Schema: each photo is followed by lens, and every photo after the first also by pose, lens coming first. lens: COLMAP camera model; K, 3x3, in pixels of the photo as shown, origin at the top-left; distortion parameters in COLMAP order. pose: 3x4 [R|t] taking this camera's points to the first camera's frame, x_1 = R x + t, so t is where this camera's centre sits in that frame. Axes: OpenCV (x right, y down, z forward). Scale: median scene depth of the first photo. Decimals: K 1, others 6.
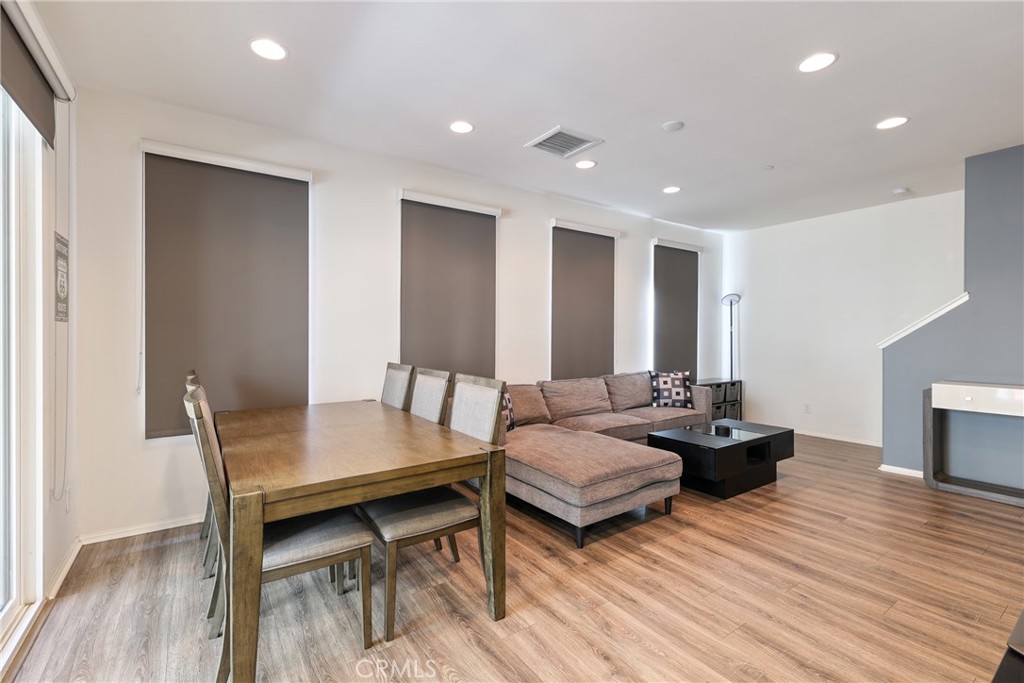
lens RADIAL K [[452.1, 0, 512.0], [0, 452.1, 341.5], [0, 0, 1]] dist [0.001480, 0.000256]
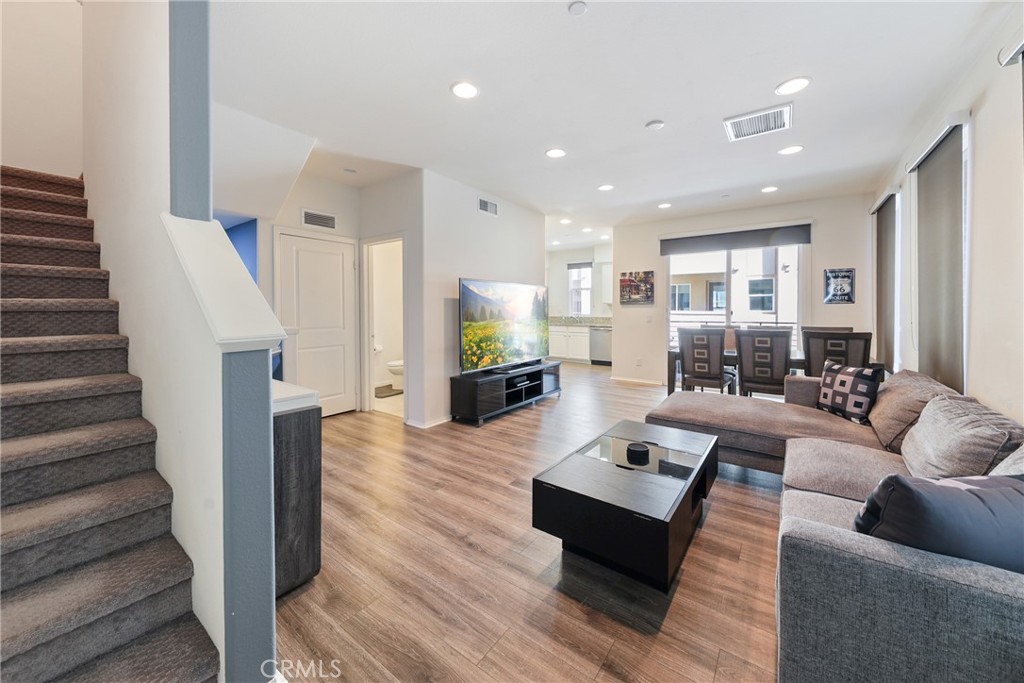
lens RADIAL K [[363.9, 0, 512.0], [0, 363.9, 341.5], [0, 0, 1]] dist [-0.000037, -0.000001]
pose [[-0.944847, 0.020808, -0.326851, 0.641383], [-0.007964, 0.996225, 0.086444, 0.001902], [0.327416, 0.084280, -0.941114, 1.120876]]
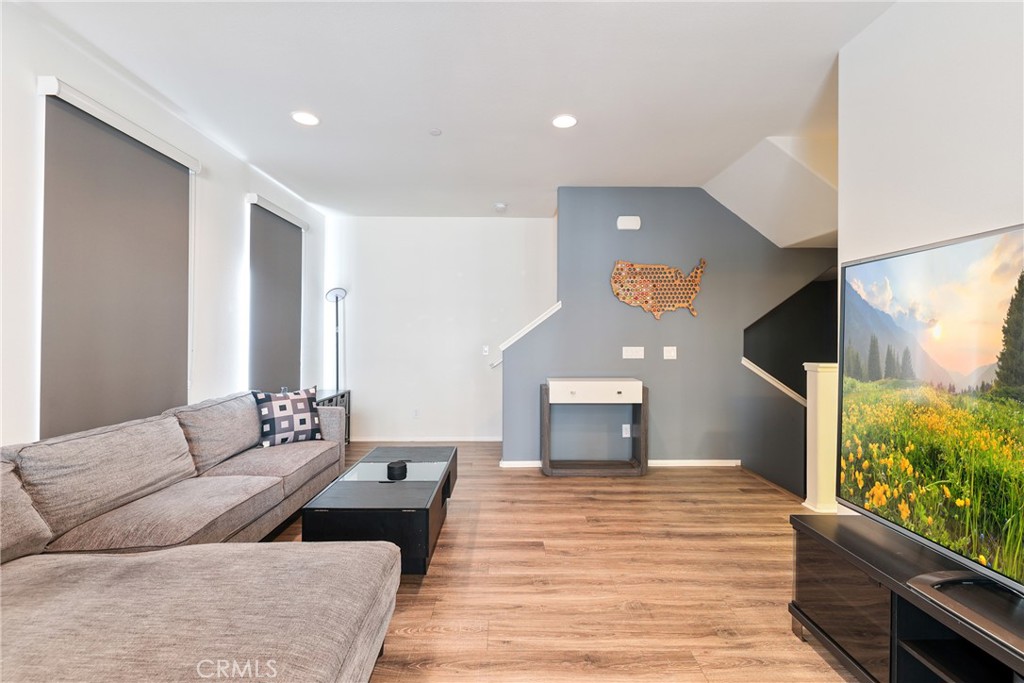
lens RADIAL K [[438.0, 0, 506.1], [0, 438.0, 337.8], [0, 0, 1]] dist [-0.000046, -0.000362]
pose [[0.563515, 0.001092, 0.826105, -0.010712], [0.008301, 0.999941, -0.006984, -0.005608], [-0.826064, 0.010793, 0.563472, 0.364991]]
